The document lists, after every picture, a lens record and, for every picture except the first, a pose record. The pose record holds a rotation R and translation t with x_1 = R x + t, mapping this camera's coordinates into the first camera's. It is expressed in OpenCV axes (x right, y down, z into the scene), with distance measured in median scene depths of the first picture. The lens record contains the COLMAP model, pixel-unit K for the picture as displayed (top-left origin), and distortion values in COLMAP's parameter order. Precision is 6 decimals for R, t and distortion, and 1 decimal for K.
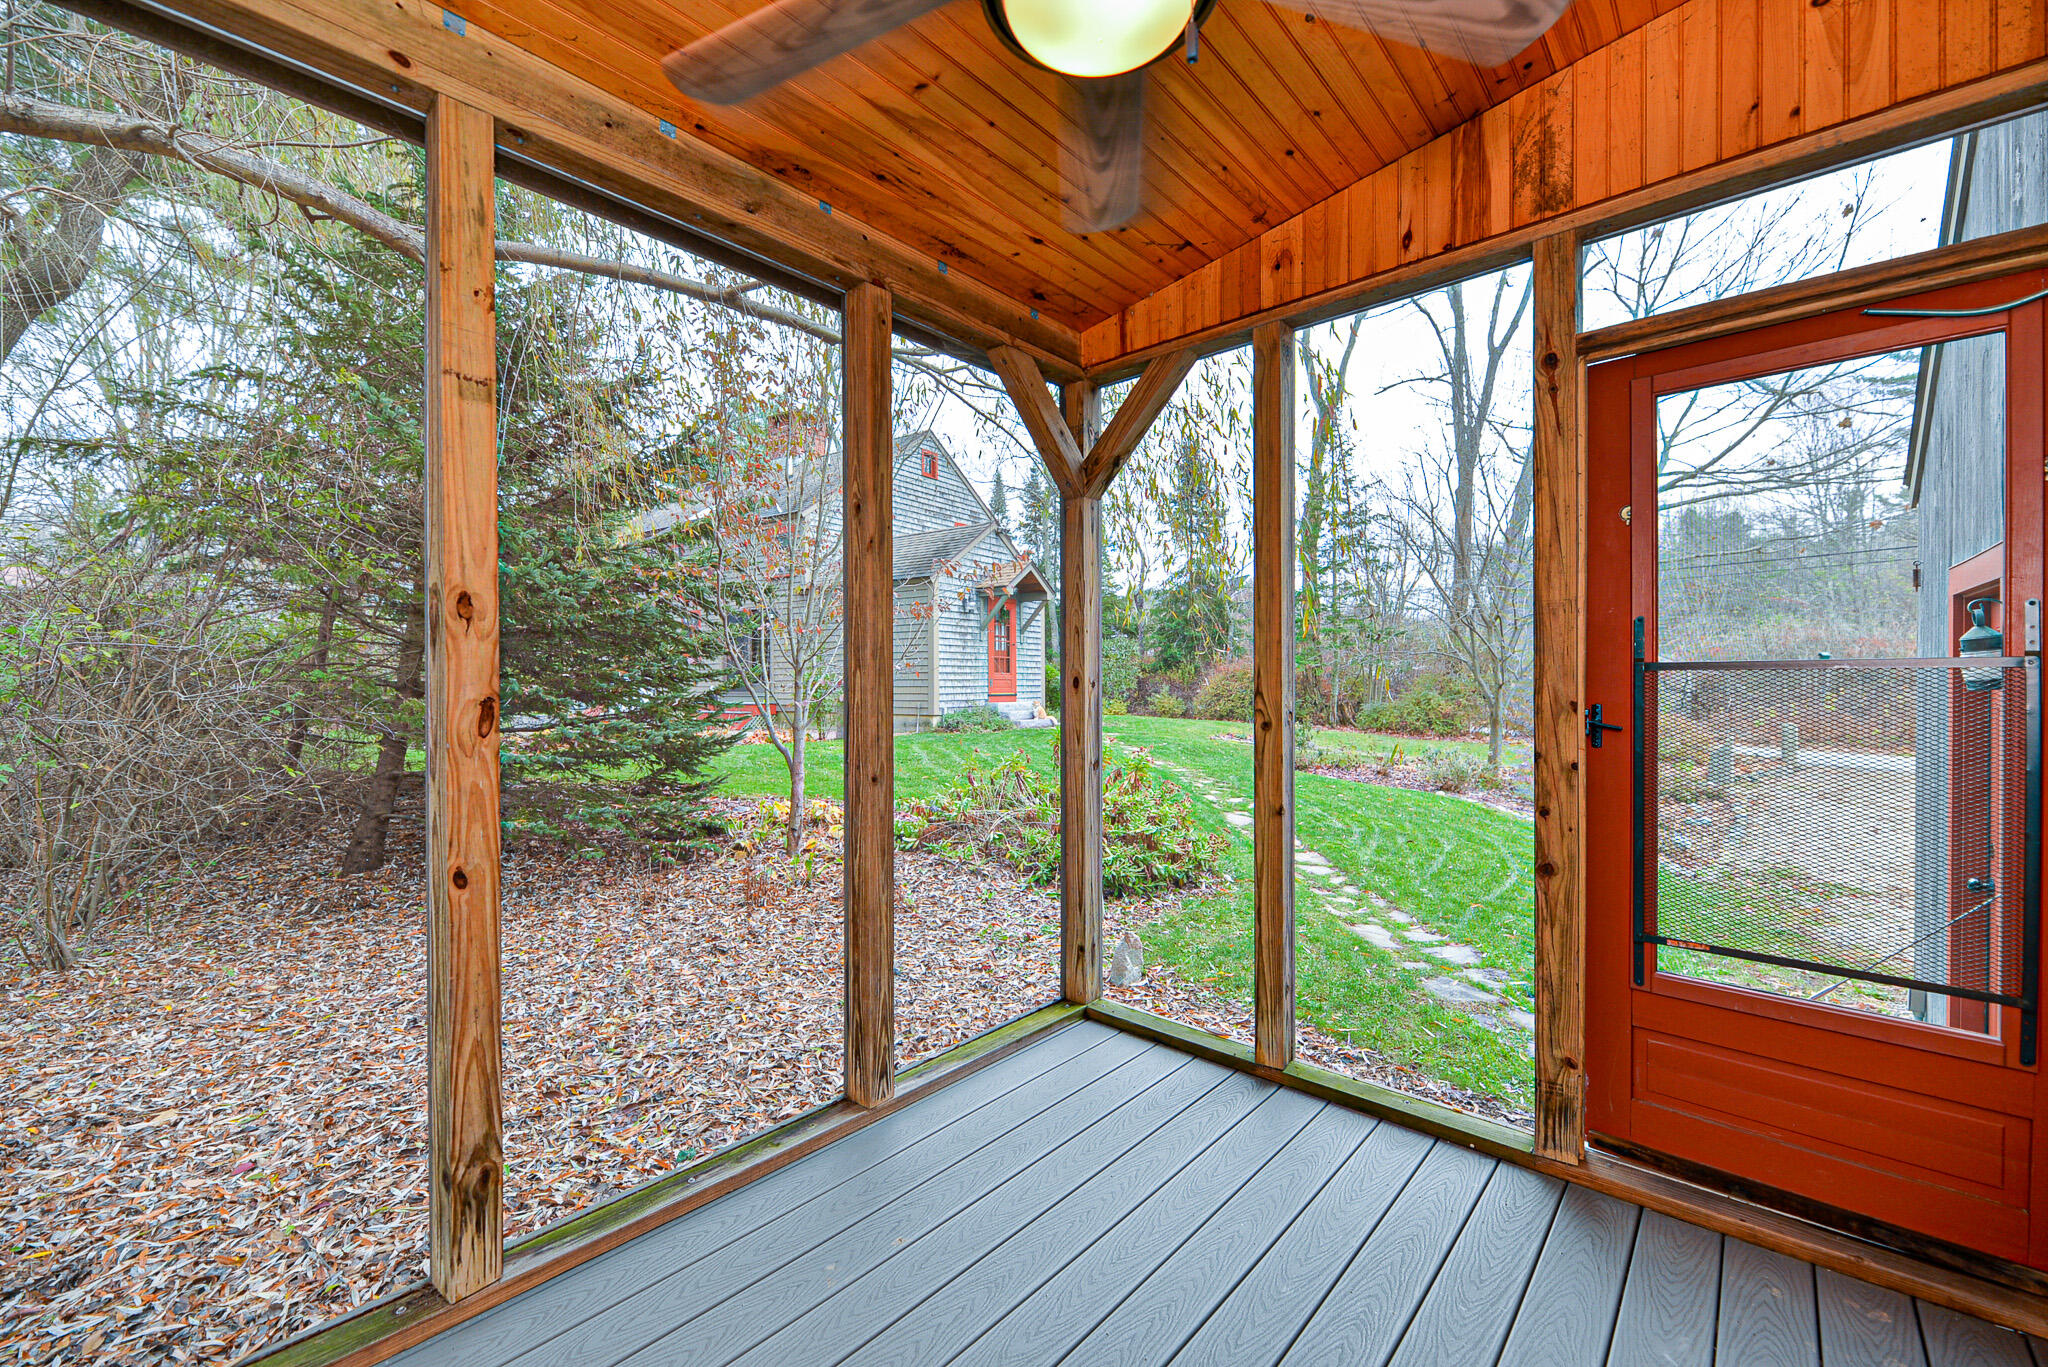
lens RADIAL K [[818.8, 0, 1019.3], [0, 818.8, 688.3], [0, 0, 1]] dist [0.000947, -0.004209]
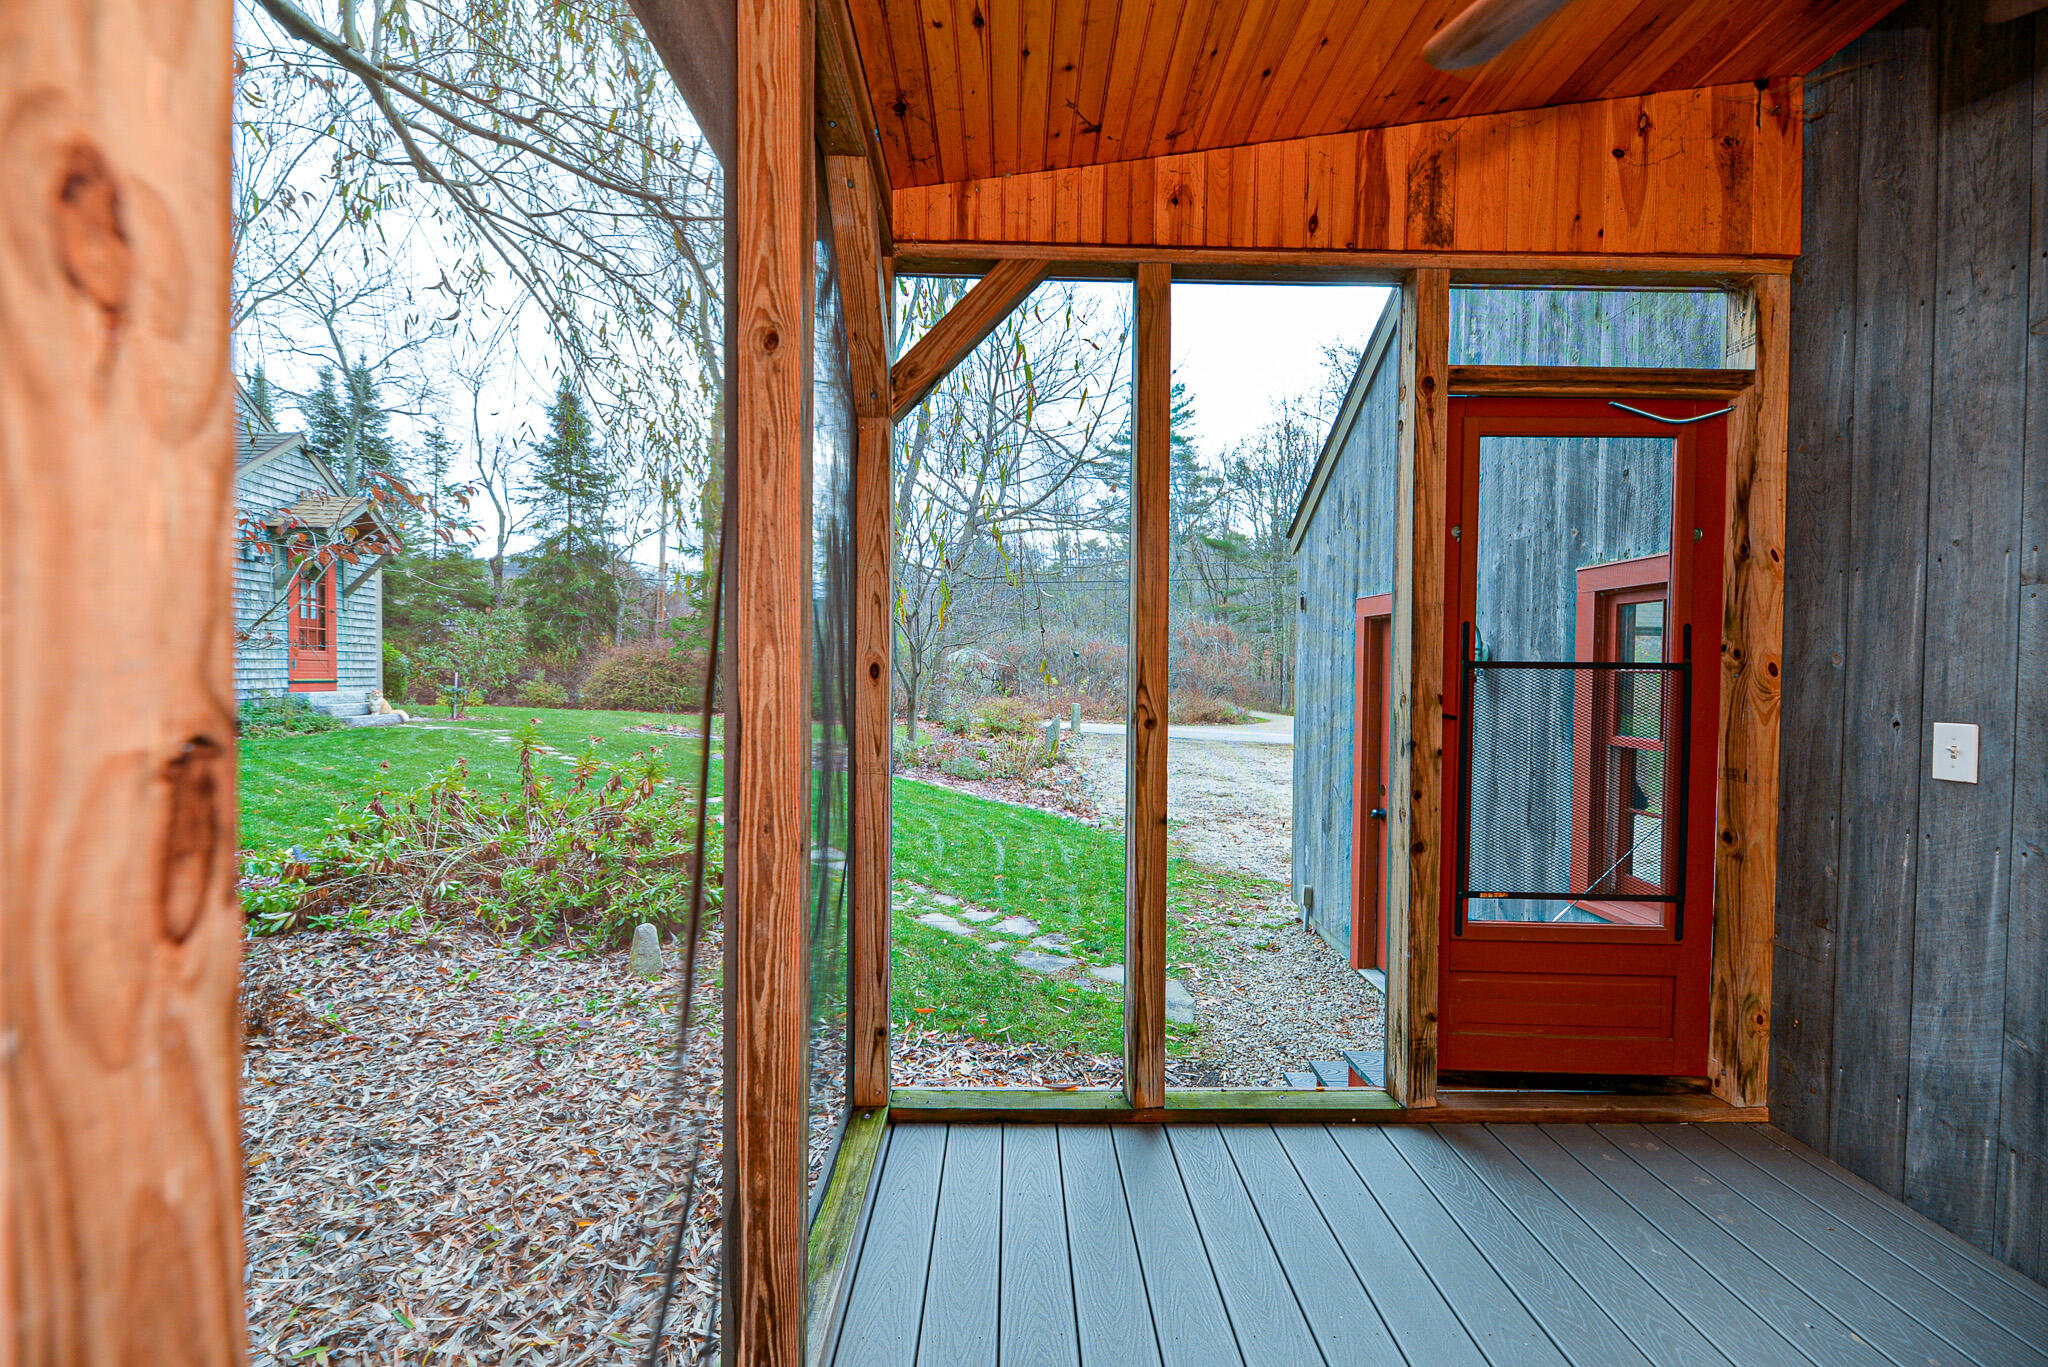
lens RADIAL K [[818.8, 0, 1019.3], [0, 818.8, 688.3], [0, 0, 1]] dist [0.000947, -0.004209]
pose [[0.731435, -0.003702, 0.681901, -0.339045], [-0.007608, 0.999879, 0.013588, -0.002358], [-0.681869, -0.015127, 0.731318, 0.384845]]
